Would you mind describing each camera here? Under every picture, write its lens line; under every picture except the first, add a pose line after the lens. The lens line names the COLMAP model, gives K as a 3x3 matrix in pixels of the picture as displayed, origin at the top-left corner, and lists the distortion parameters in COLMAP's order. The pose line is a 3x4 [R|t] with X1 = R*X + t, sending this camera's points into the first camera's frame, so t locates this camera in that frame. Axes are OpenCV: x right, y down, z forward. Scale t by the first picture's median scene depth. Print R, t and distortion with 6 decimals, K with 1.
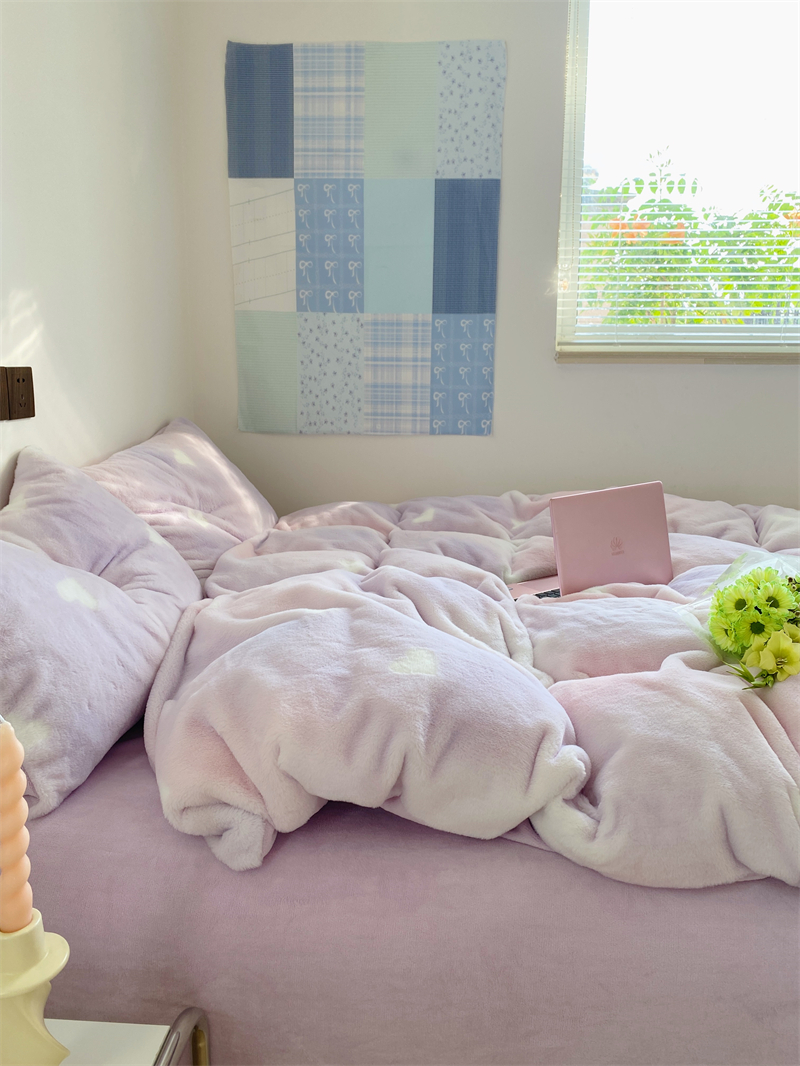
lens RADIAL K [[868.3, 0, 384.3], [0, 868.3, 528.5], [0, 0, 1]] dist [0.075801, -0.135119]
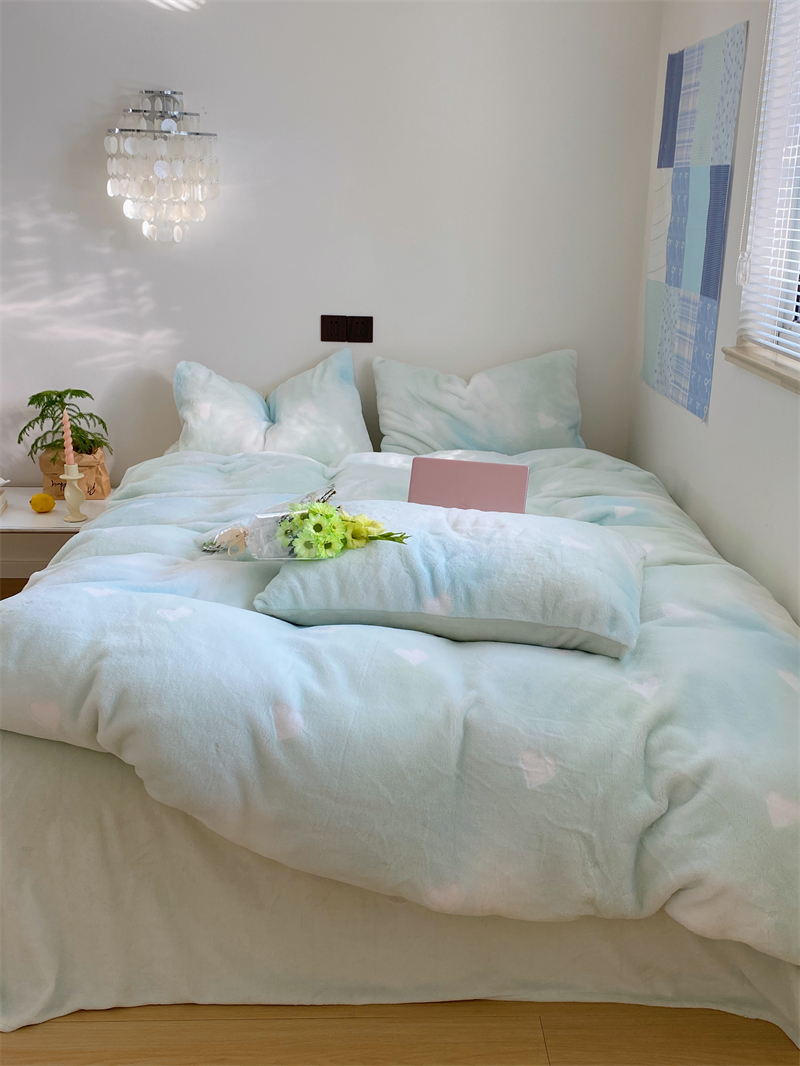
lens RADIAL K [[1019.8, 0, 400.0], [0, 1019.8, 533.0], [0, 0, 1]] dist [0.008000, 0.009212]
pose [[0.123743, 0.304843, -0.944329, 1.271934], [-0.200928, 0.939628, 0.276997, -0.250926], [0.971759, 0.155466, 0.177524, 0.494930]]
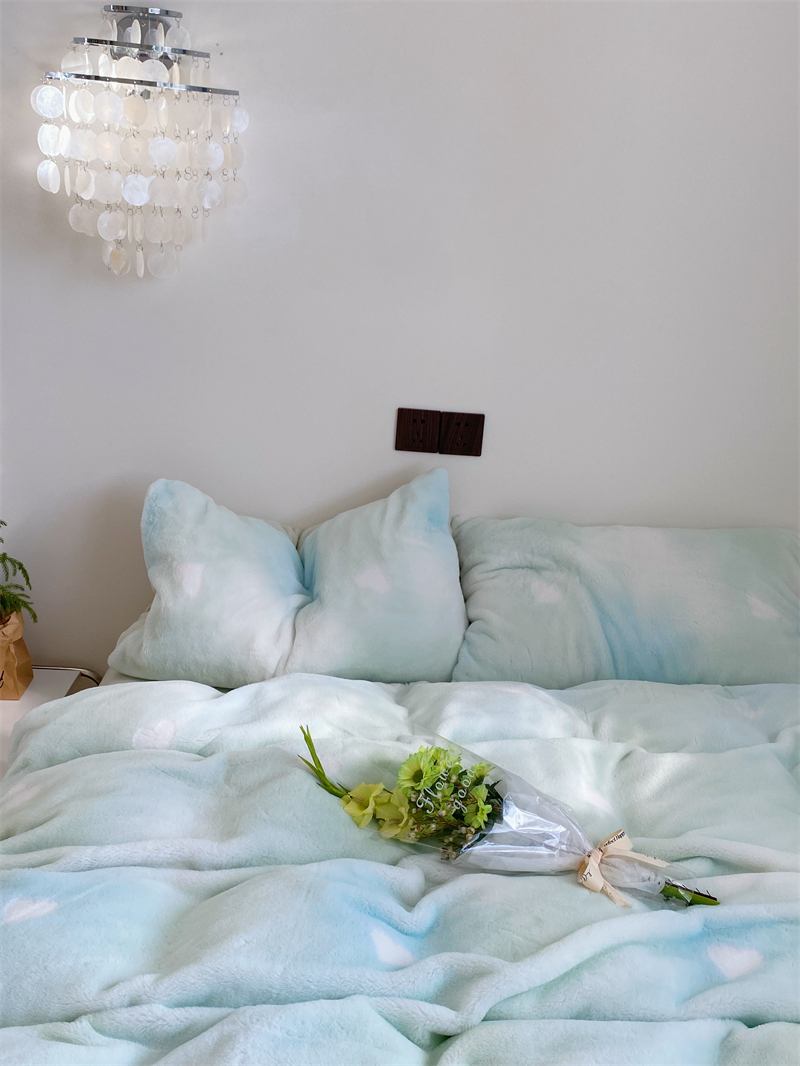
lens RADIAL K [[1039.4, 0, 400.0], [0, 1039.4, 533.0], [0, 0, 1]] dist [0.014590, 0.010069]
pose [[0.099167, 0.327627, -0.939588, 0.624463], [-0.250728, 0.922004, 0.295033, -0.281523], [0.962965, 0.206324, 0.173578, 0.464304]]
